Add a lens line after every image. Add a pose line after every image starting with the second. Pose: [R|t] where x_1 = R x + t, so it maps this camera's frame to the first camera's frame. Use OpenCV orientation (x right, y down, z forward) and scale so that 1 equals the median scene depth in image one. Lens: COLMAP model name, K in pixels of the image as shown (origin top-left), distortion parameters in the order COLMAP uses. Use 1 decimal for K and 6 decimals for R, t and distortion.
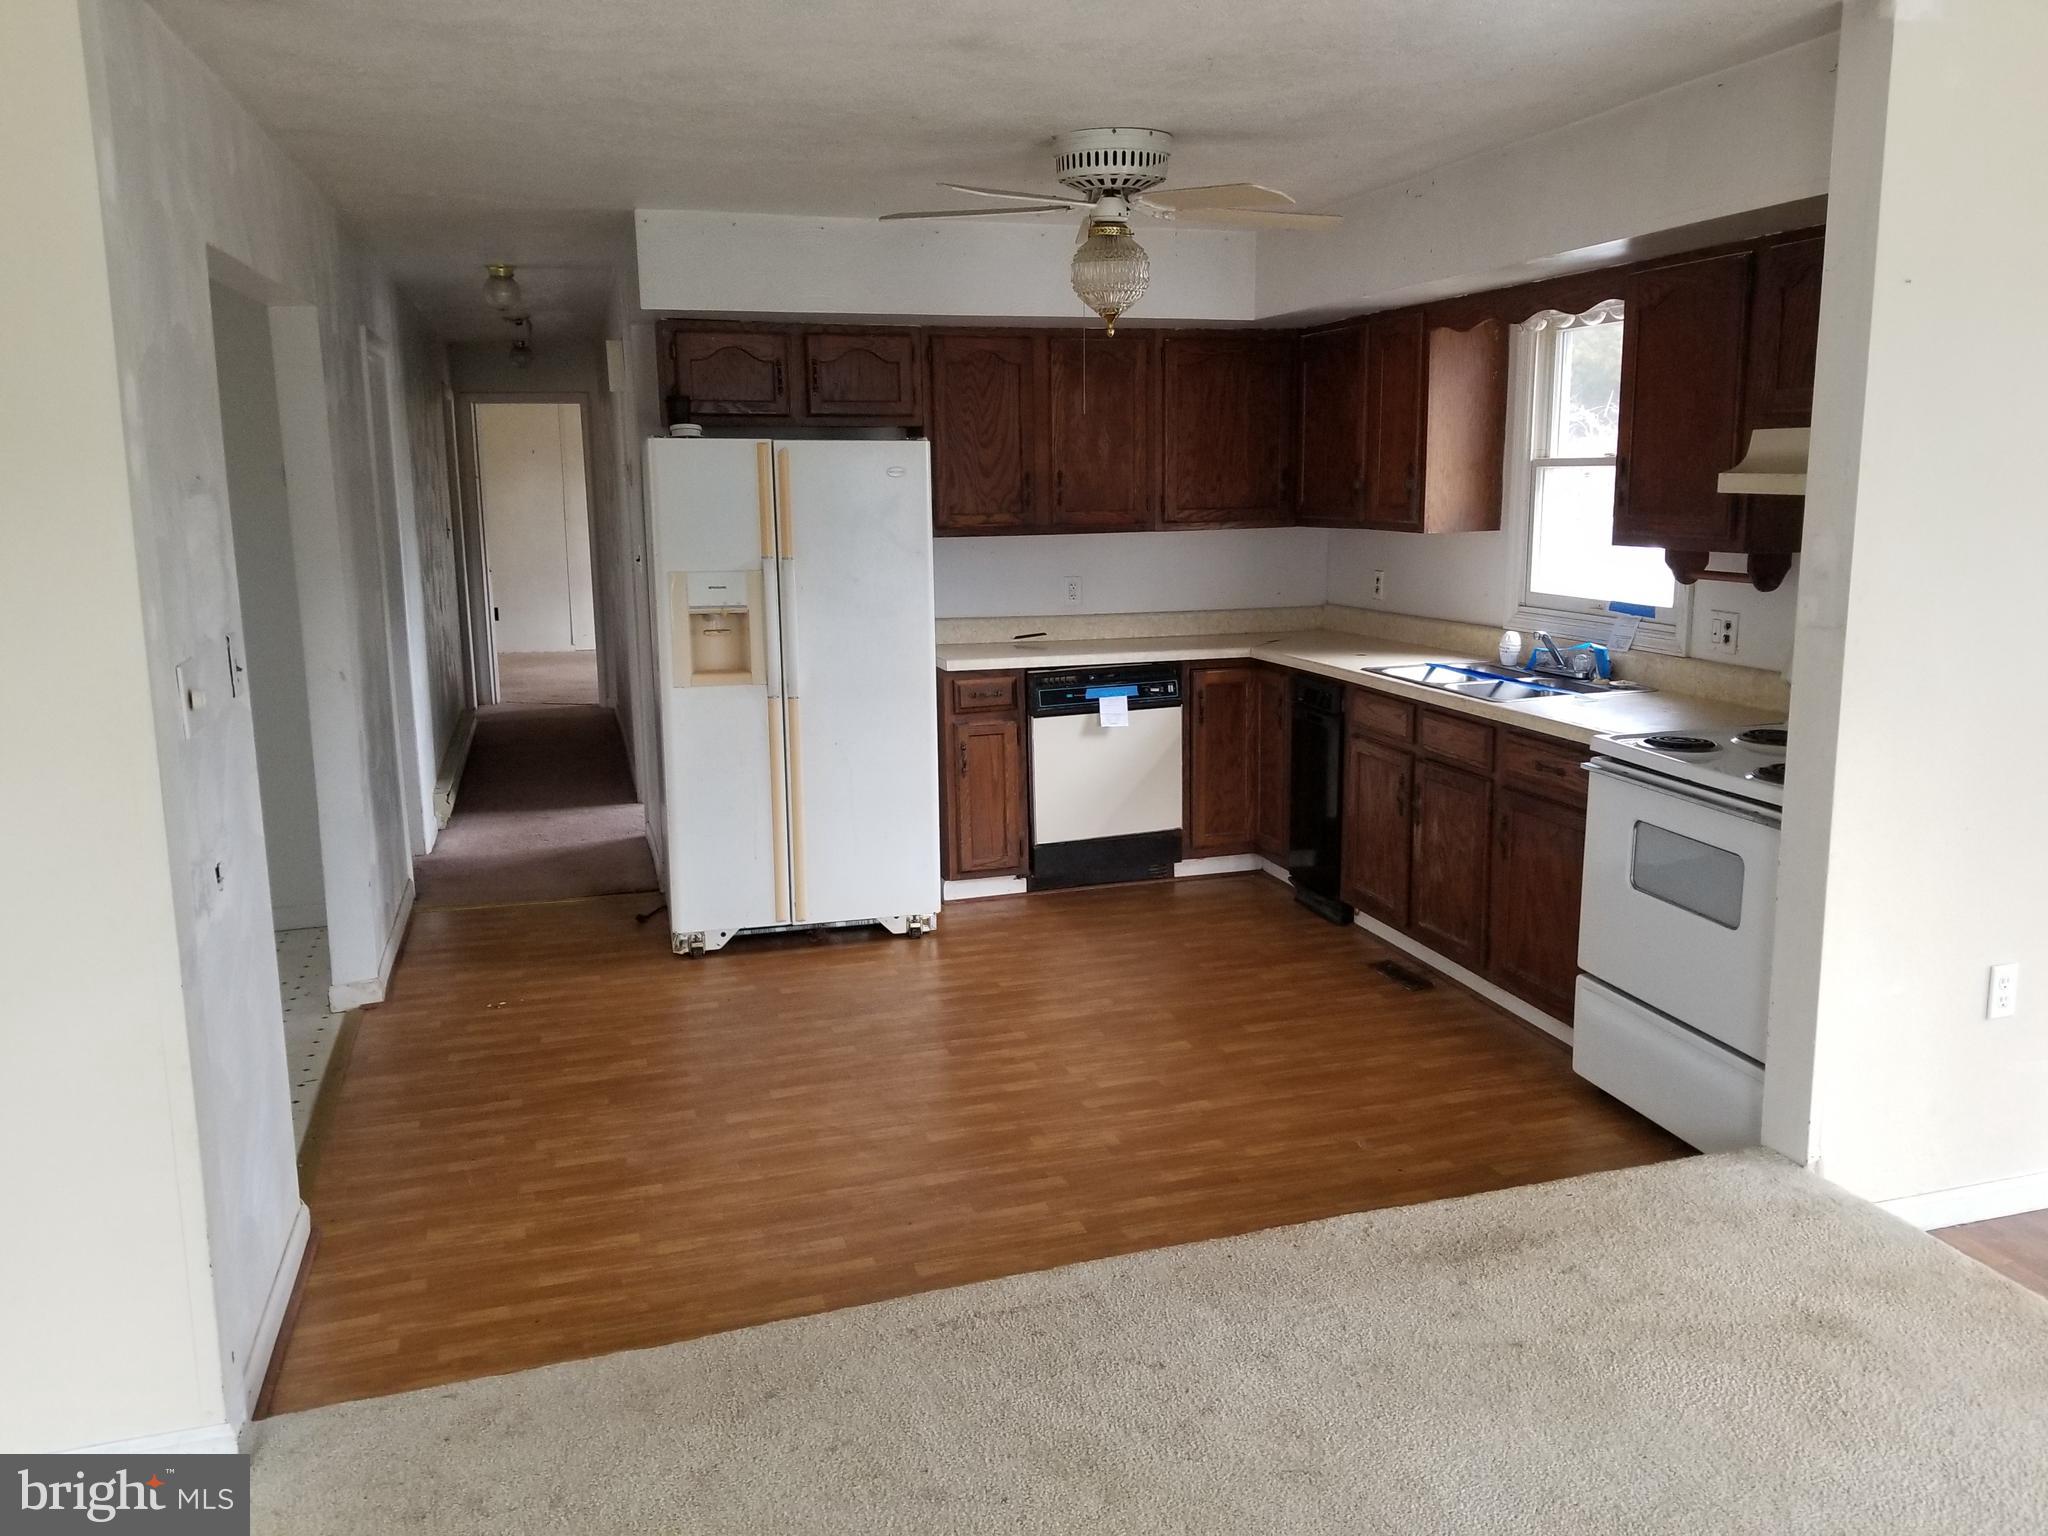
lens RADIAL K [[1577.2, 0, 1034.3], [0, 1577.2, 749.0], [0, 0, 1]] dist [0.056149, -0.063411]
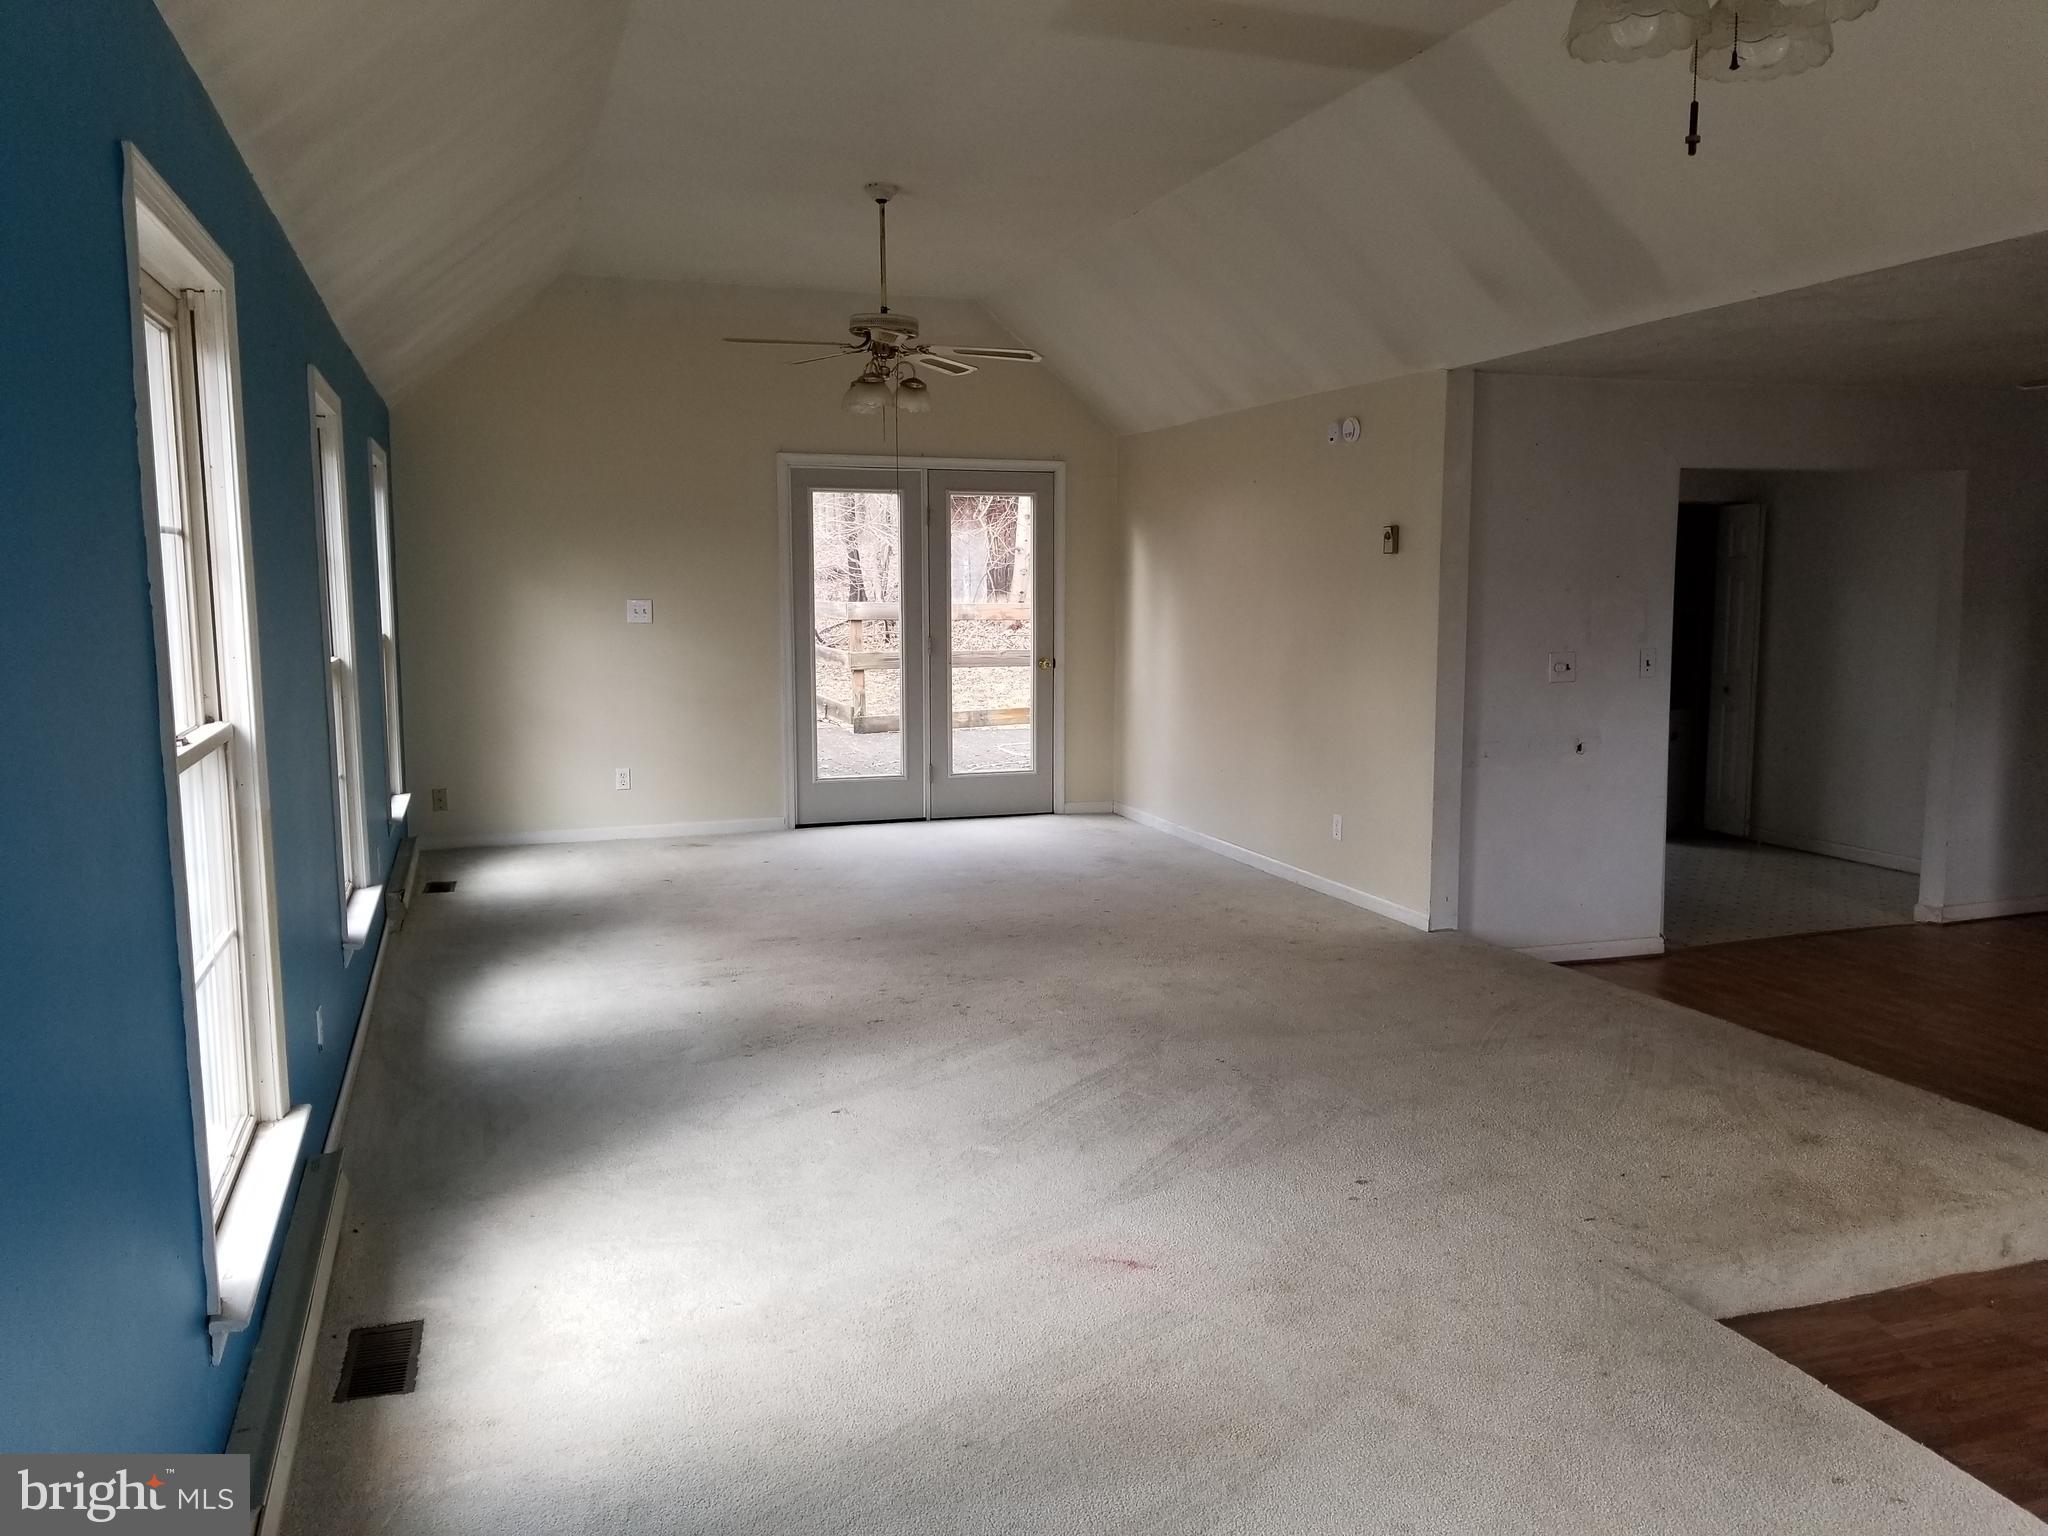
lens RADIAL K [[1555.1, 0, 1029.6], [0, 1555.1, 777.3], [0, 0, 1]] dist [0.105348, -0.195807]
pose [[0.019027, 0.140454, -0.989904, 1.534647], [-0.172708, 0.975662, 0.135113, -0.038944], [0.984789, 0.168394, 0.042822, 0.119740]]
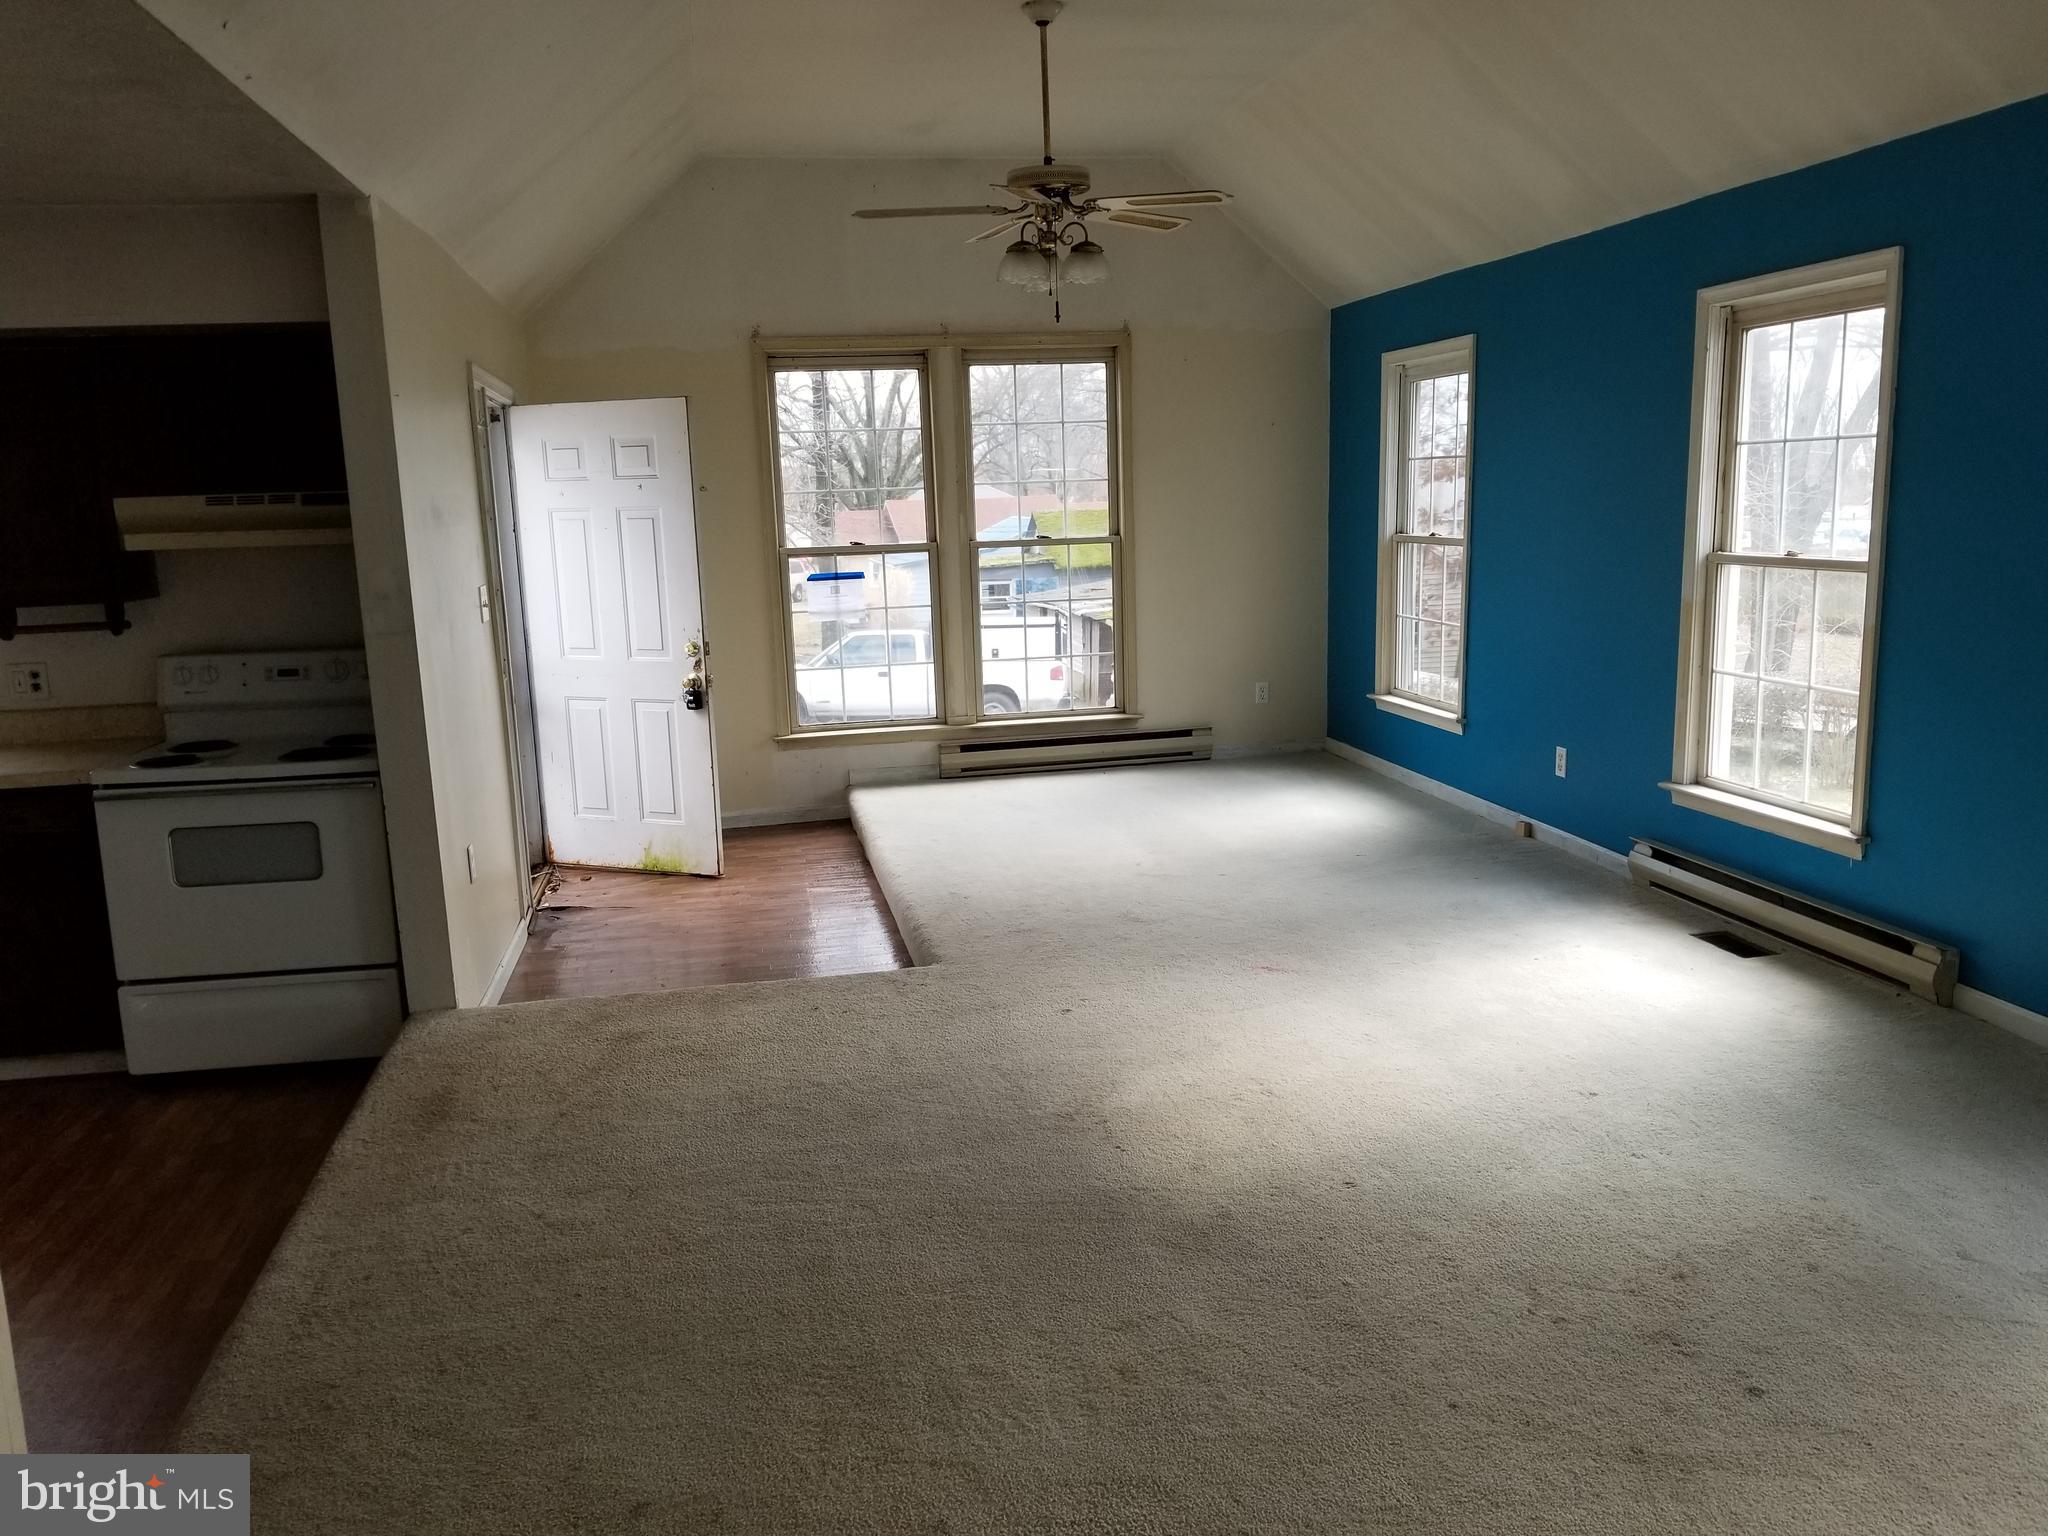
lens RADIAL K [[1555.1, 0, 1029.6], [0, 1555.1, 777.3], [0, 0, 1]] dist [0.105348, -0.195807]
pose [[0.124403, -0.170102, 0.977542, -0.787363], [0.201019, 0.969086, 0.143049, -0.036390], [-0.971656, 0.178709, 0.154751, 0.240517]]
